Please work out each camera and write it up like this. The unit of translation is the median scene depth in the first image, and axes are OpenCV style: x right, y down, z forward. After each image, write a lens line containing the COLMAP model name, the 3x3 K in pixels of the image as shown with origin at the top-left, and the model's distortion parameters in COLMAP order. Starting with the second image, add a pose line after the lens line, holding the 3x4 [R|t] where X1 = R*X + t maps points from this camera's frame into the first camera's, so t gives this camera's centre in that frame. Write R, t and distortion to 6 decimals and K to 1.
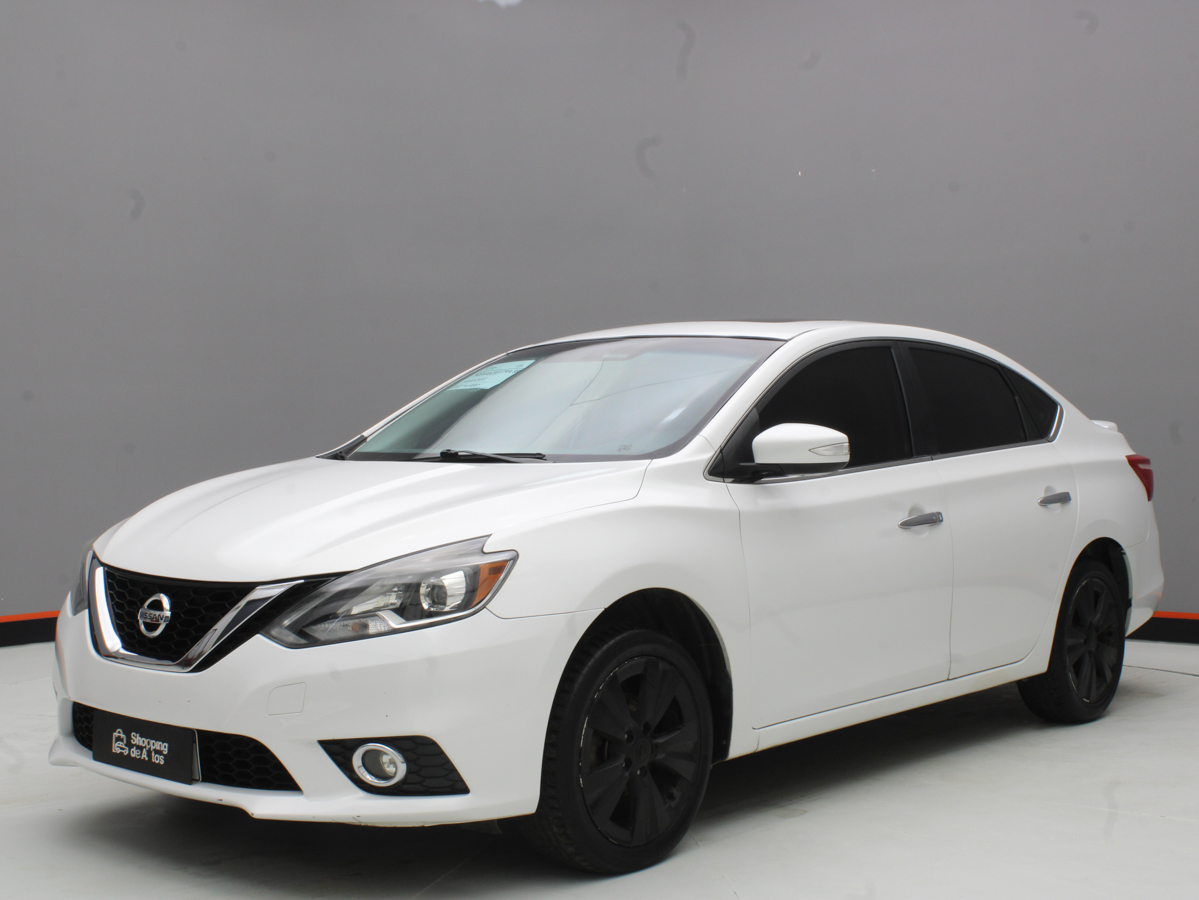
lens RADIAL K [[1508.2, 0, 599.5], [0, 1508.2, 450.0], [0, 0, 1]] dist [-0.041278, -0.003447]
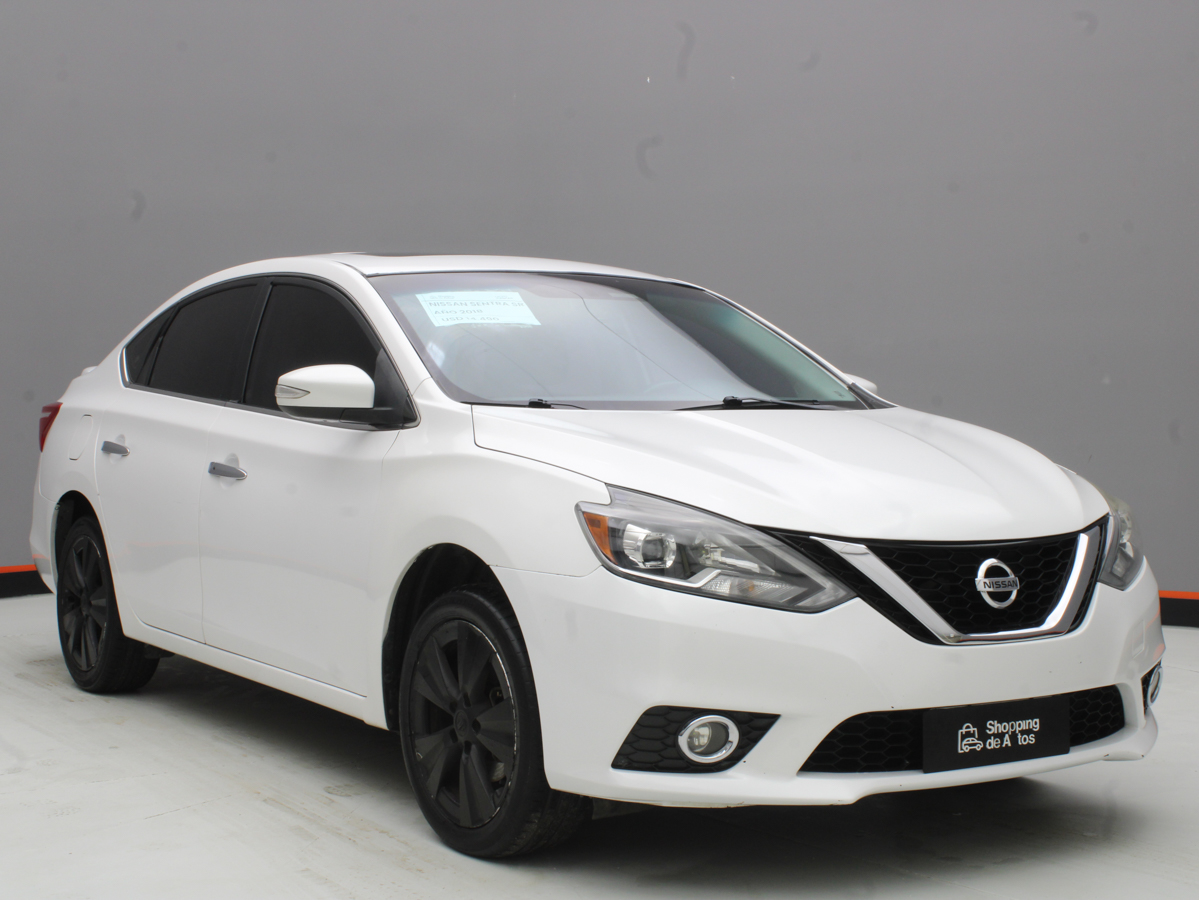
lens RADIAL K [[1724.0, 0, 599.5], [0, 1724.0, 450.0], [0, 0, 1]] dist [0.134692, 0.011829]
pose [[0.295421, -0.030180, 0.954890, -1.344455], [-0.001910, 0.999480, 0.032181, -0.001399], [-0.955365, -0.011331, 0.295210, 0.922110]]
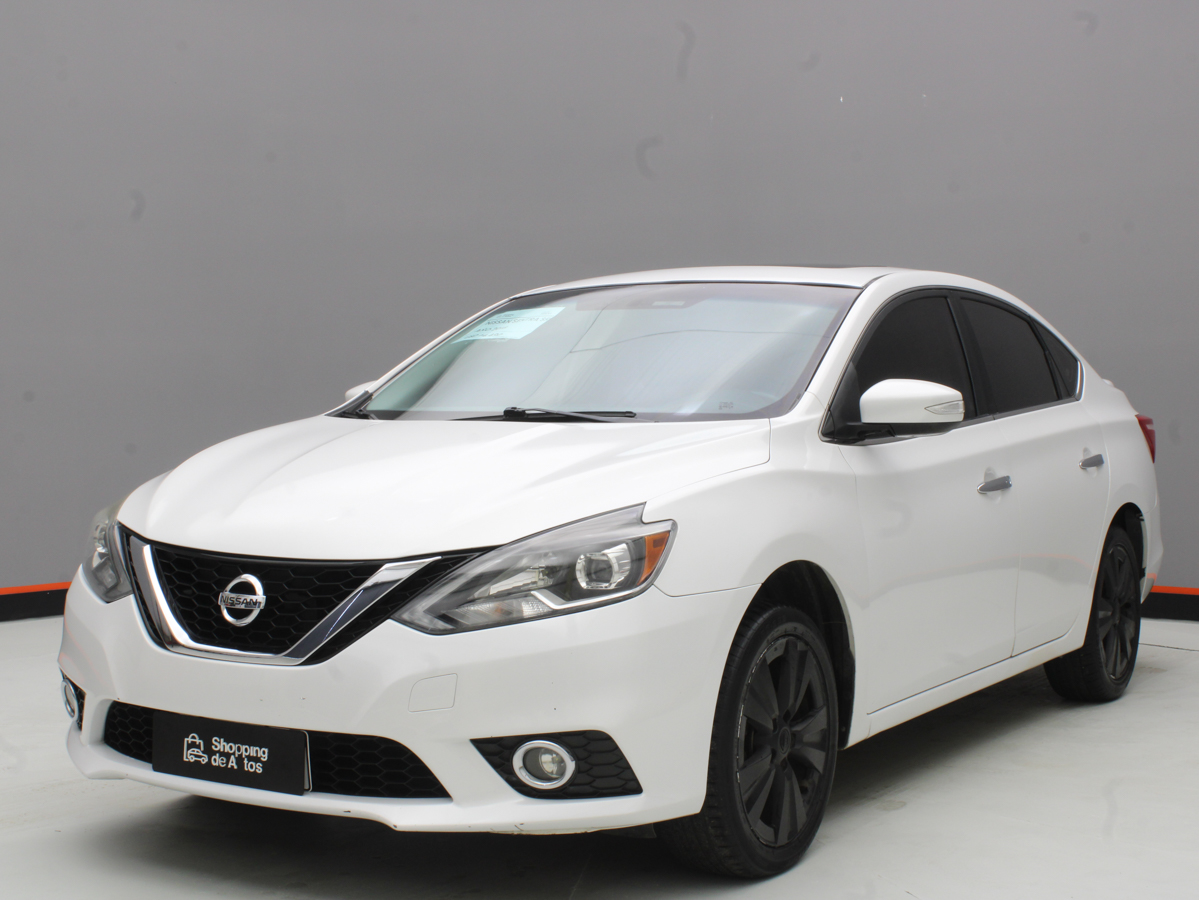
lens RADIAL K [[1685.0, 0, 599.5], [0, 1685.0, 450.0], [0, 0, 1]] dist [-0.020609, -0.015009]
pose [[0.988551, -0.002175, 0.150872, -0.239246], [-0.001409, 0.999719, 0.023645, 0.001603], [-0.150881, -0.023587, 0.988270, 0.022774]]
